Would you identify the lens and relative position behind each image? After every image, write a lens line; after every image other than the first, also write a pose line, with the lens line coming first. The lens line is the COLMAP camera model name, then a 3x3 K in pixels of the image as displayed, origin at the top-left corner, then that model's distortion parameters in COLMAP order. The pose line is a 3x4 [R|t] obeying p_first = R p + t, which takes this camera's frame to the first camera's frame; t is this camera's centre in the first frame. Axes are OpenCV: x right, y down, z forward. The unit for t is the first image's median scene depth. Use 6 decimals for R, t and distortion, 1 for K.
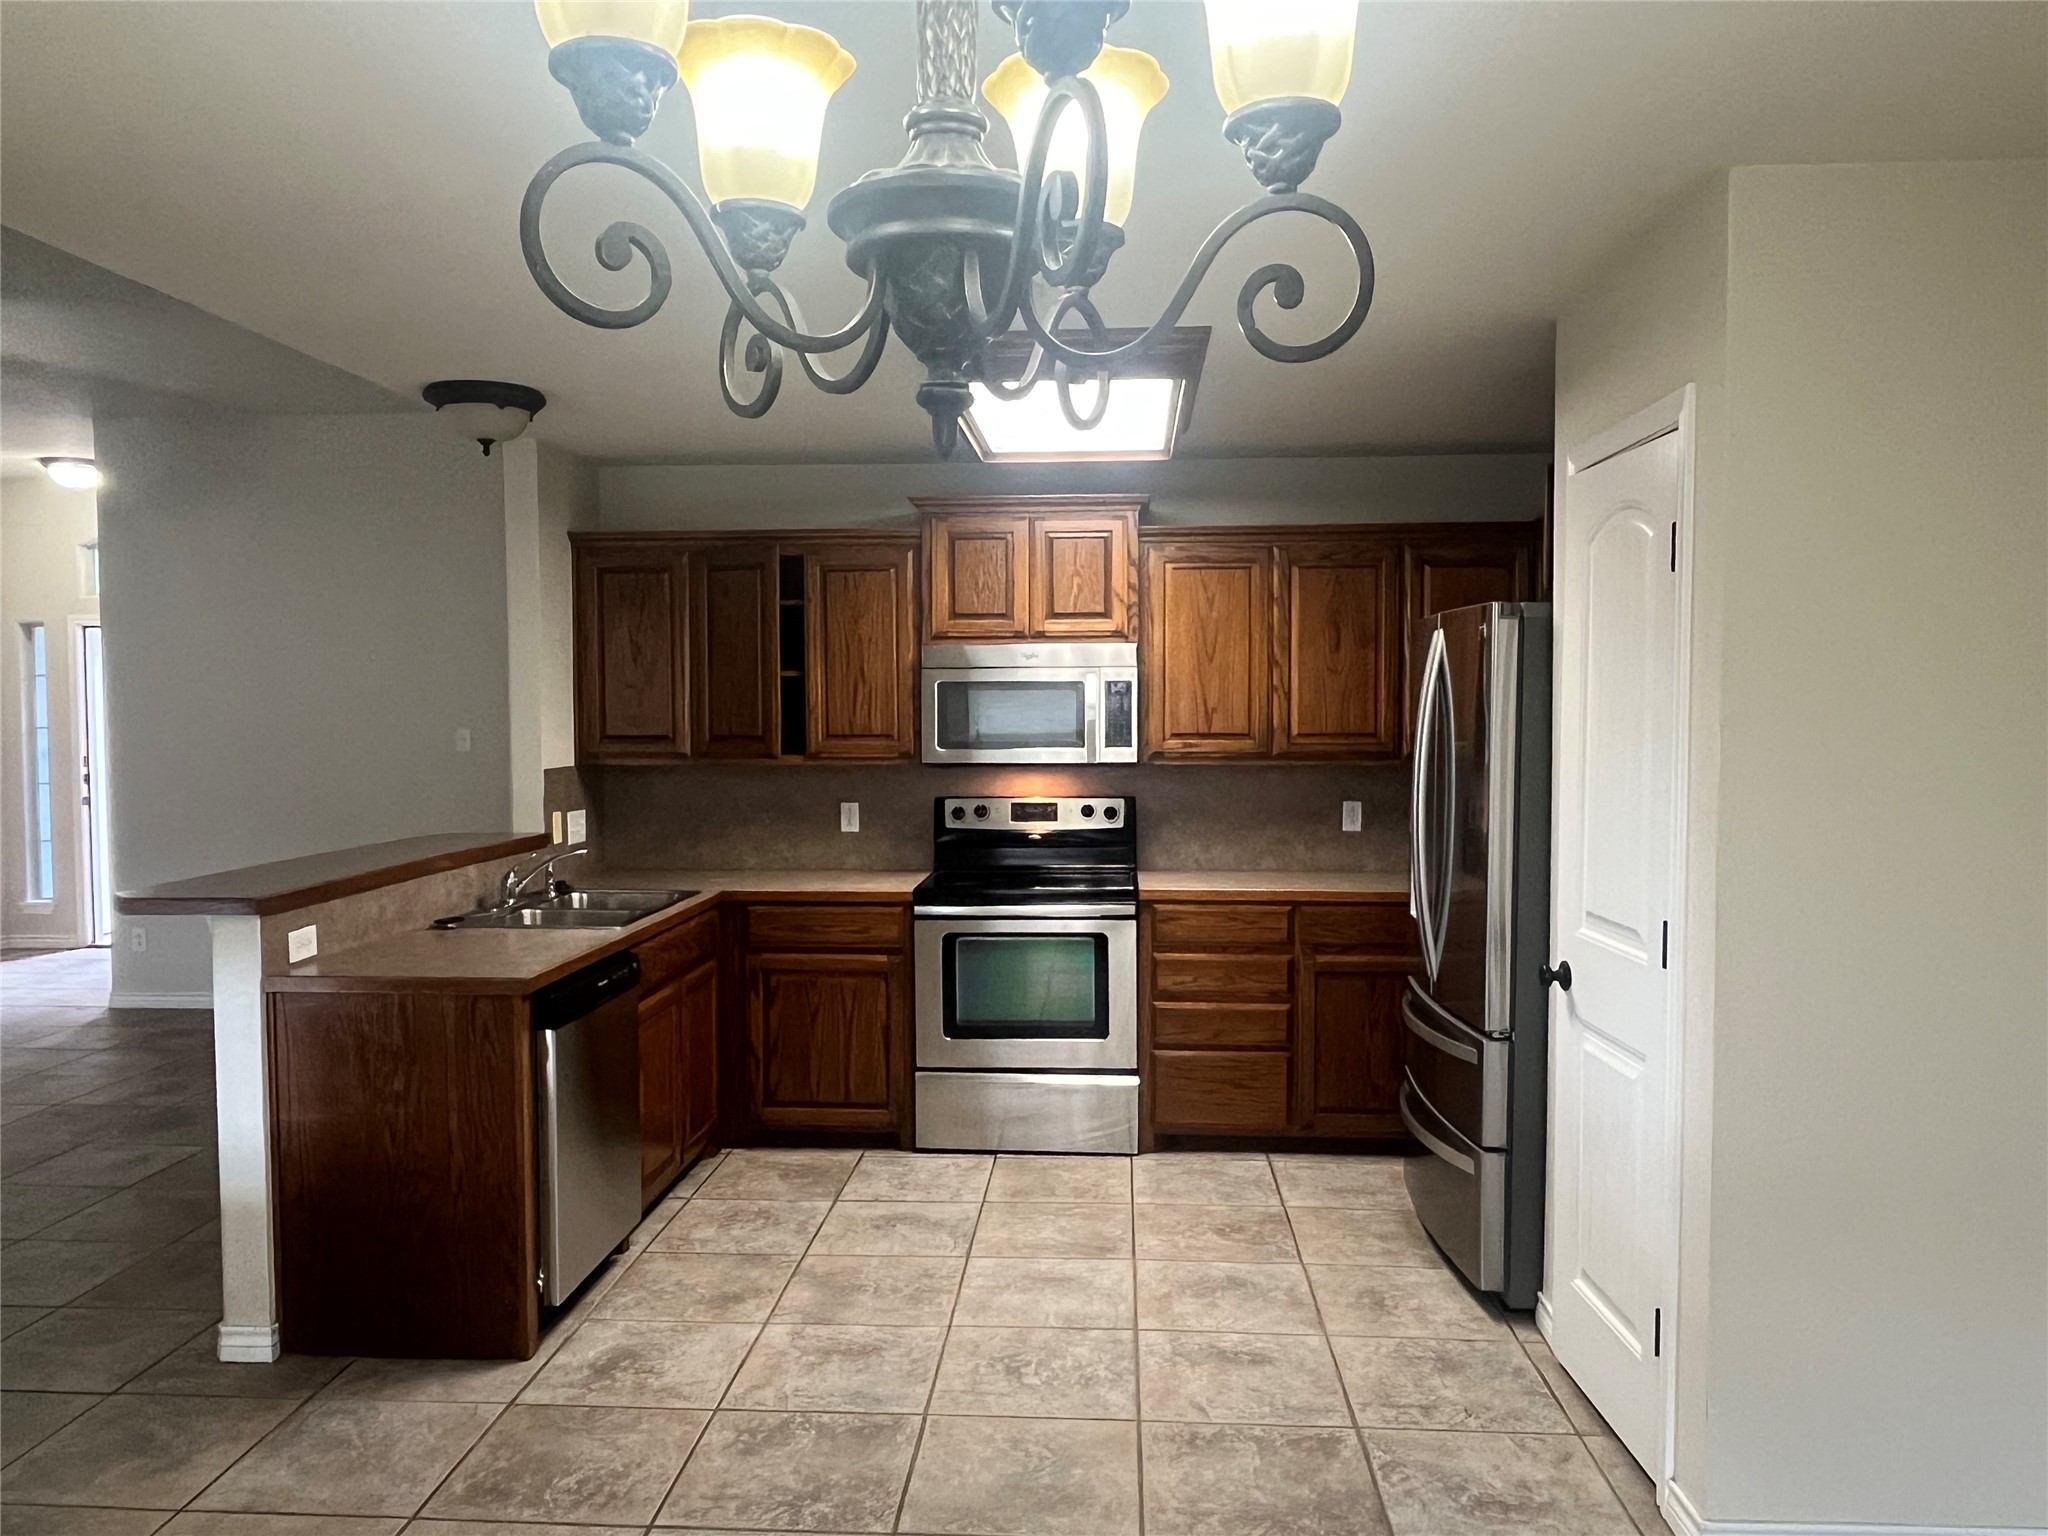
lens RADIAL K [[1439.9, 0, 1021.2], [0, 1439.9, 772.2], [0, 0, 1]] dist [0.002491, 0.000386]
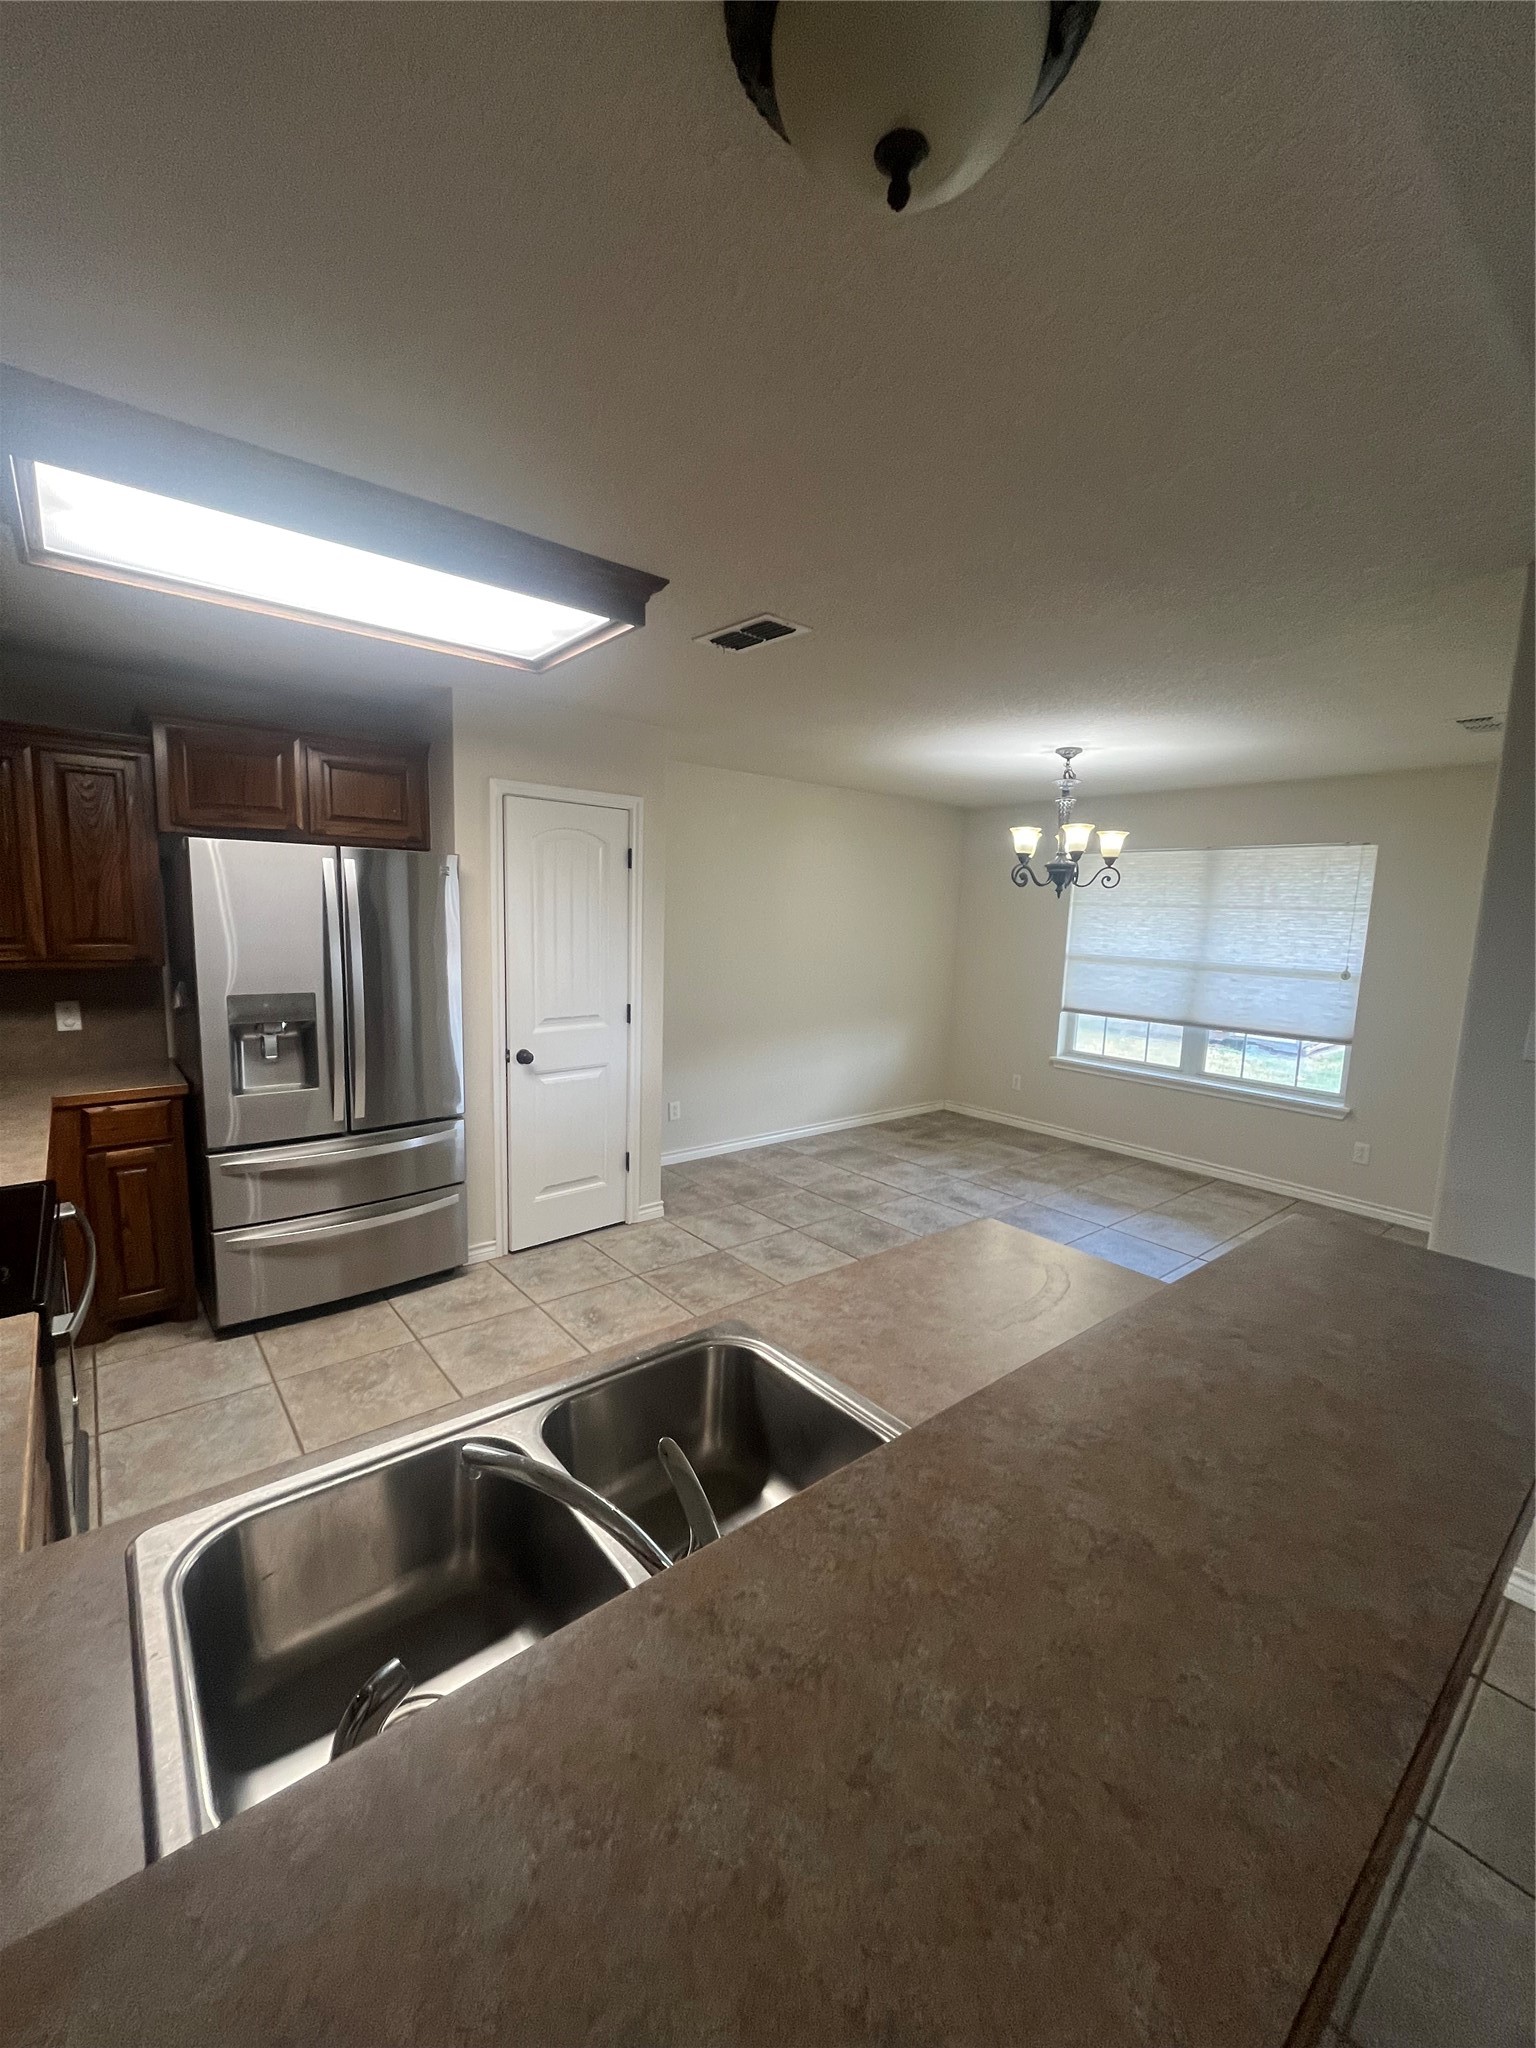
lens RADIAL K [[824.7, 0, 757.5], [0, 824.7, 1023.3], [0, 0, 1]] dist [-0.003017, -0.000555]
pose [[-0.681611, -0.115338, 0.722567, -0.624147], [0.003576, 0.986962, 0.160915, -0.079724], [-0.731706, 0.112266, -0.672312, 1.462774]]
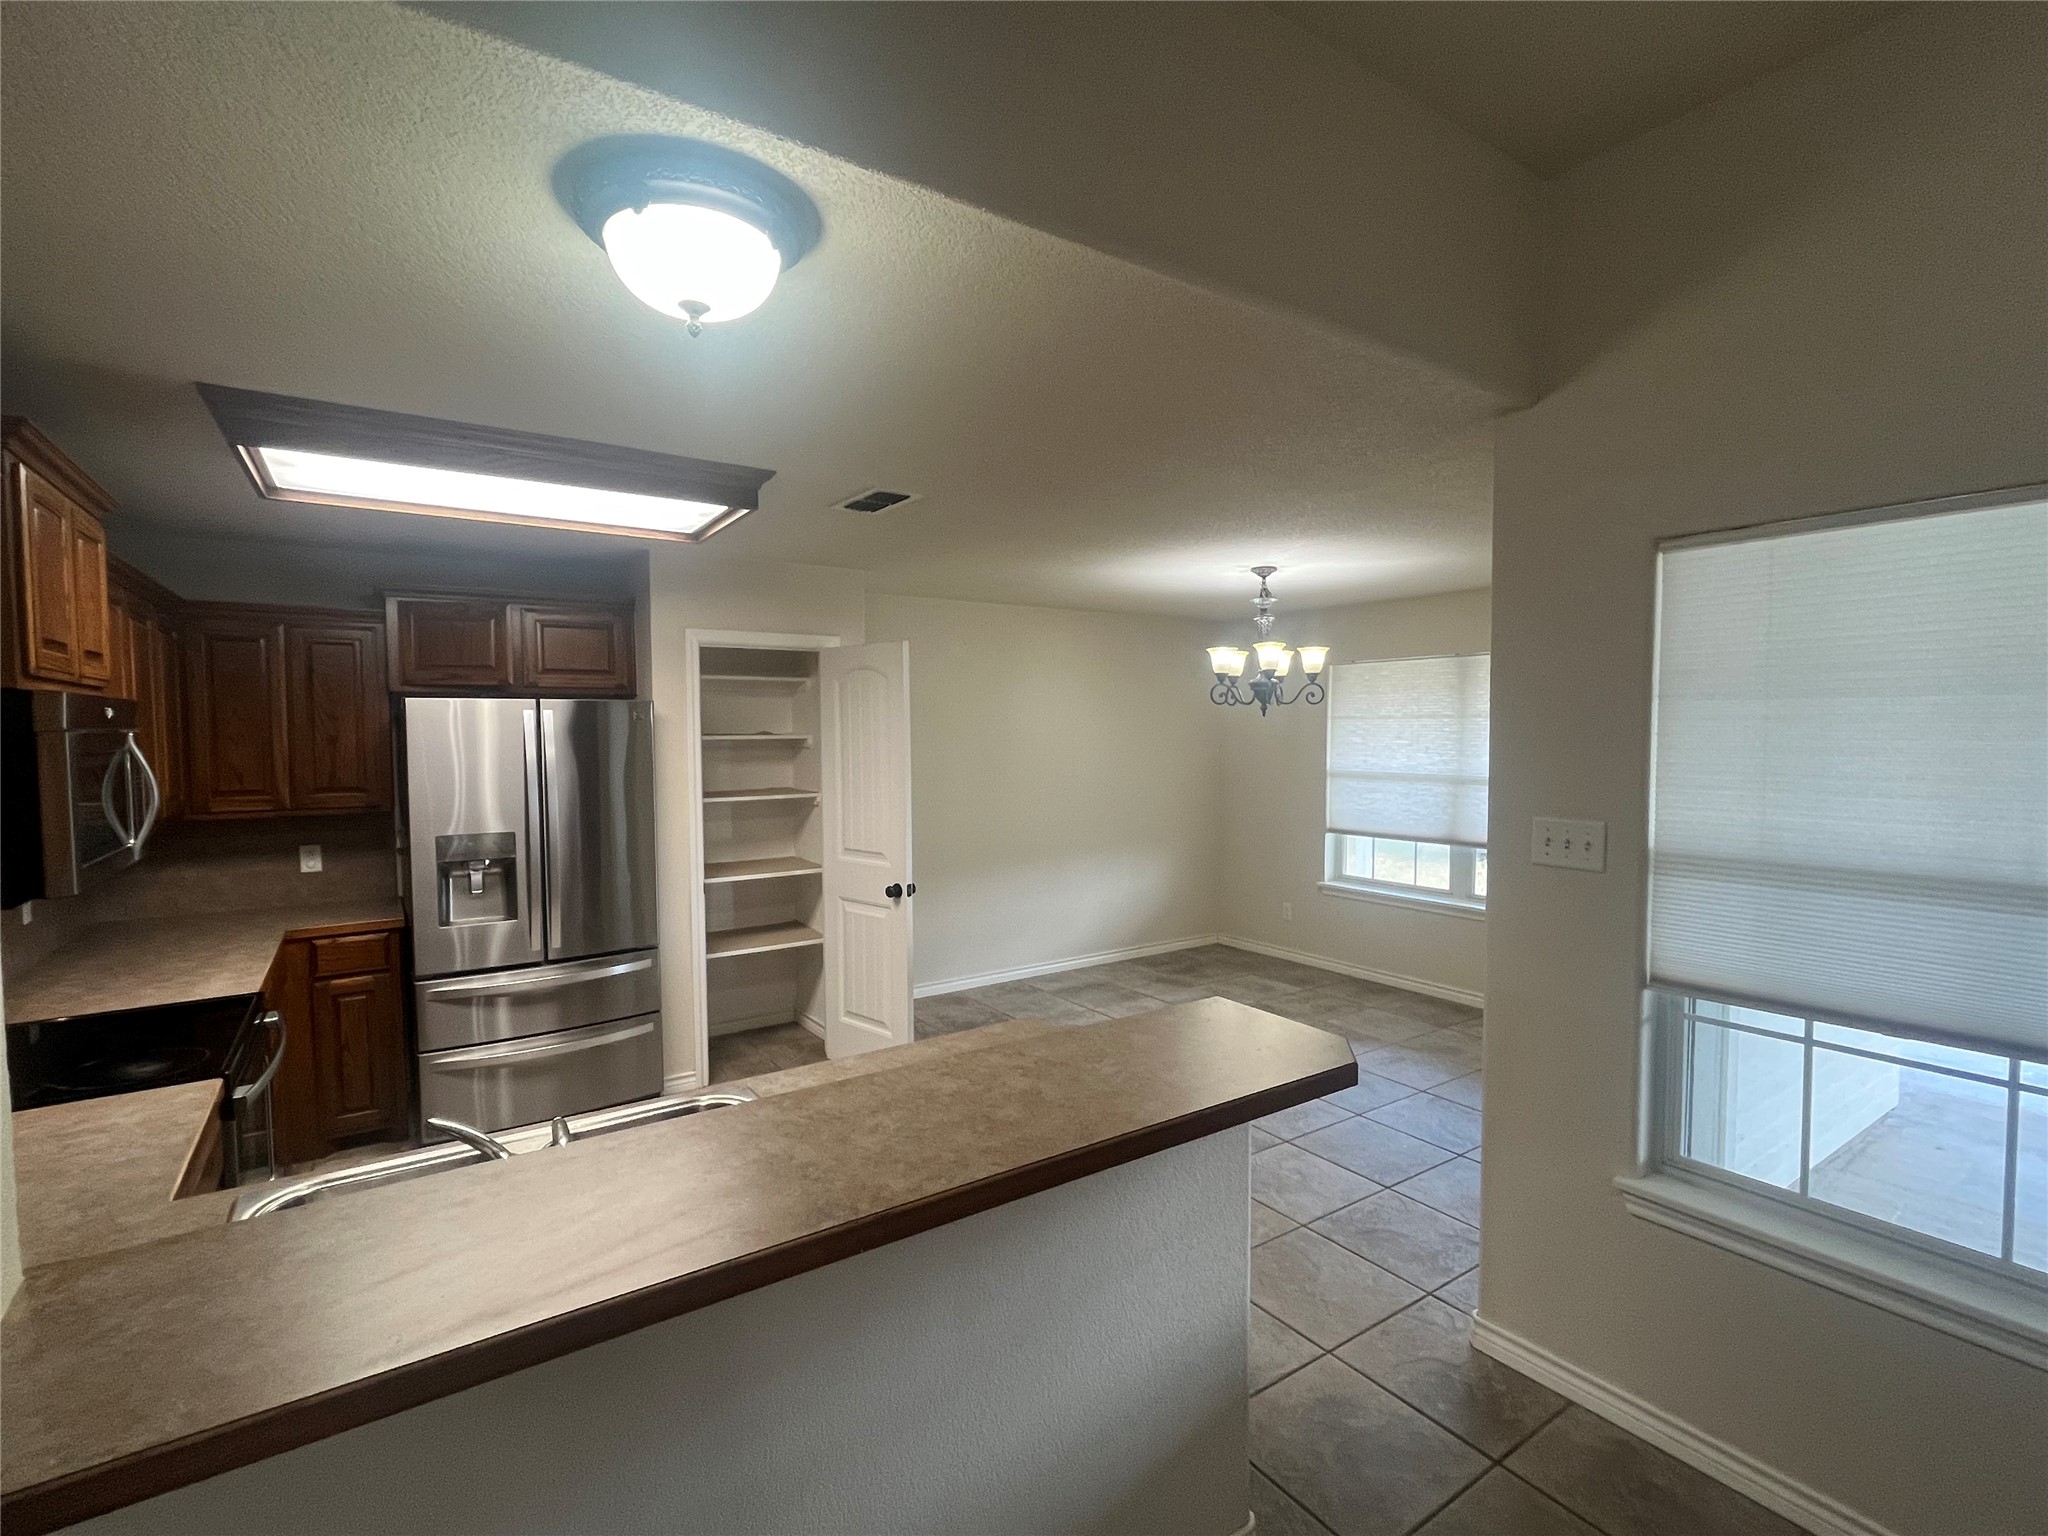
lens RADIAL K [[945.5, 0, 1017.3], [0, 945.5, 776.2], [0, 0, 1]] dist [-0.004188, 0.000869]
pose [[-0.611552, -0.032708, 0.790528, -0.894569], [0.041337, 0.996460, 0.073206, -0.093525], [-0.790124, 0.077448, -0.608035, 1.416055]]
